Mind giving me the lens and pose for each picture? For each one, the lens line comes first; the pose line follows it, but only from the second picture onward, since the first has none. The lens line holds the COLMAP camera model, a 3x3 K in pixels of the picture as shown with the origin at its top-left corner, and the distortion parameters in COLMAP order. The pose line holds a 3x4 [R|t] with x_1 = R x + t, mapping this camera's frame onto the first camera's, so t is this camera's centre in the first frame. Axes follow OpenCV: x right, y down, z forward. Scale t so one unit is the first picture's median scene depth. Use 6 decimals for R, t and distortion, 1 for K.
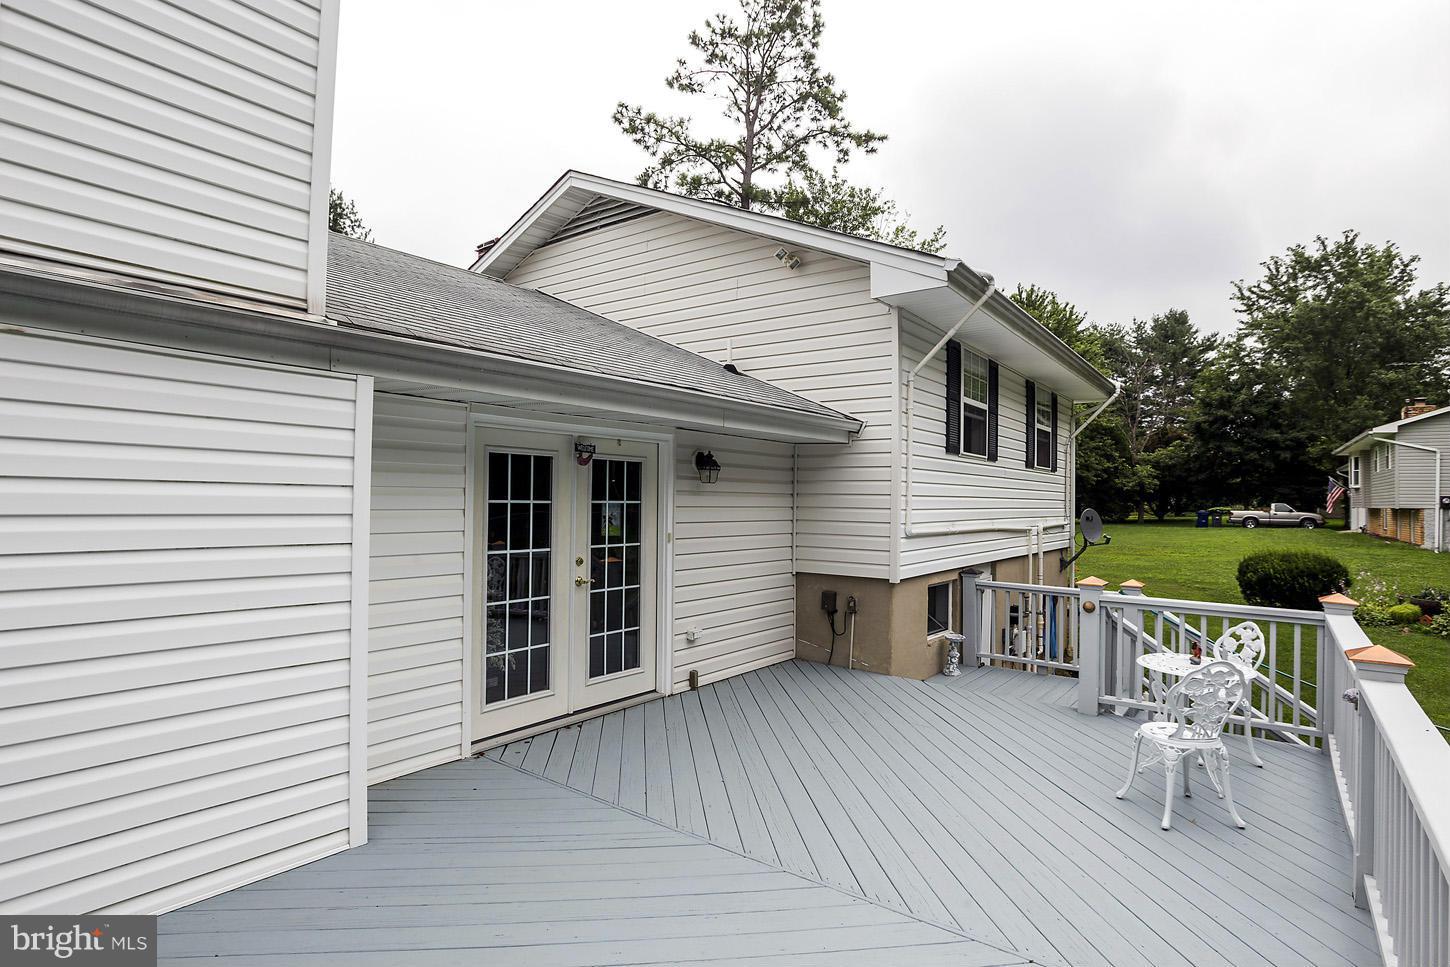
lens RADIAL K [[736.1, 0, 726.9], [0, 736.1, 487.6], [0, 0, 1]] dist [-0.004156, -0.000204]
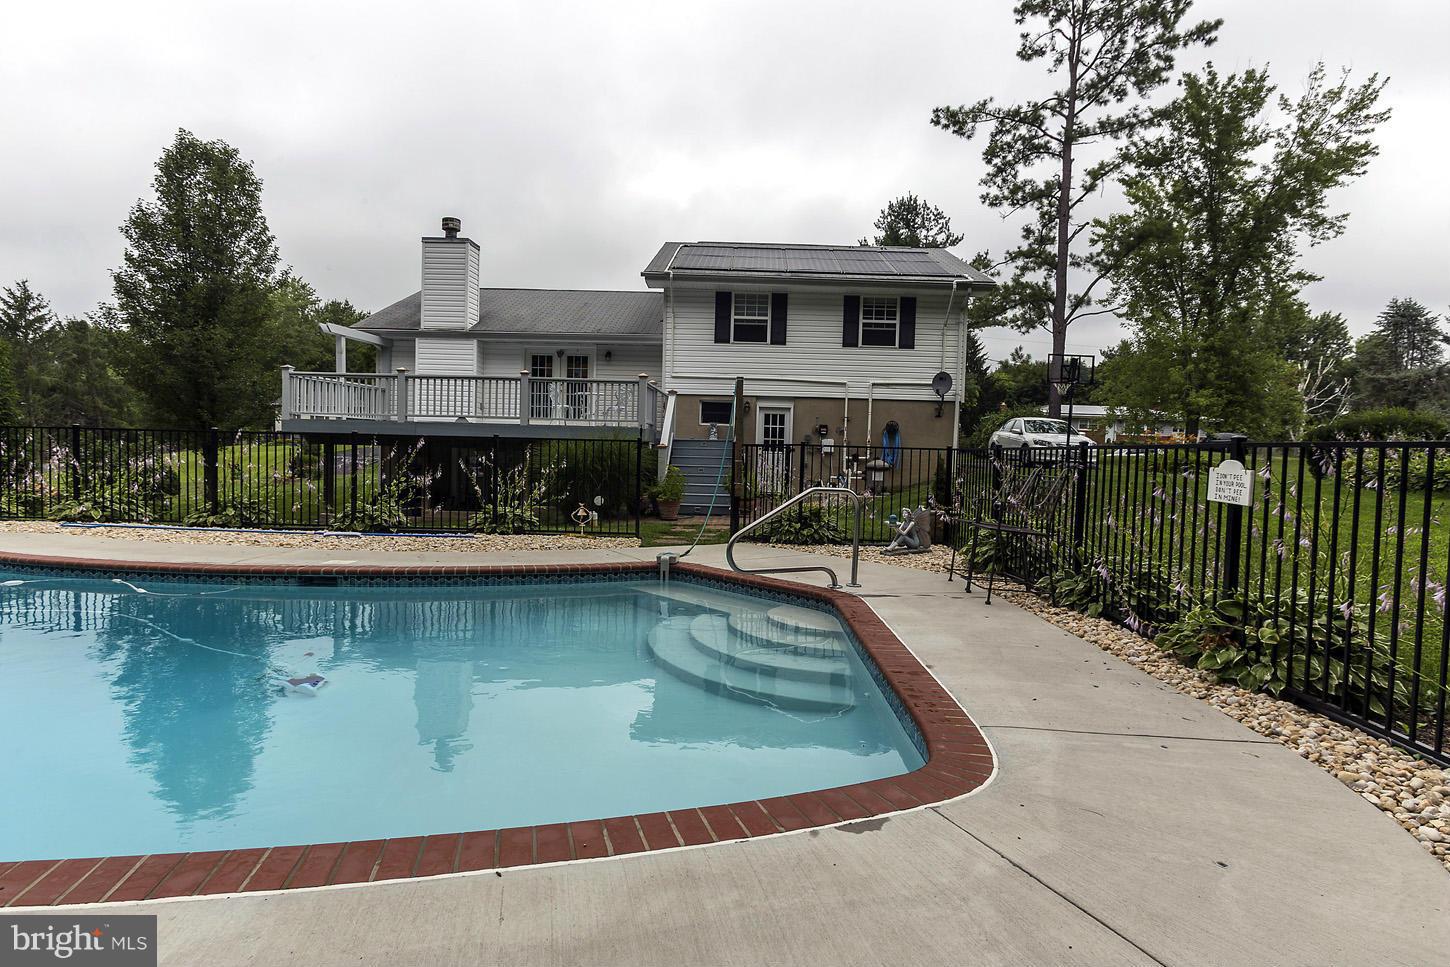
lens RADIAL K [[692.4, 0, 721.6], [0, 692.4, 479.4], [0, 0, 1]] dist [0.000634, -0.002632]
pose [[0.614728, 0.048797, -0.787228, 2.695828], [-0.002985, 0.998221, 0.059545, 0.327684], [0.788733, -0.034254, 0.613780, -0.454063]]
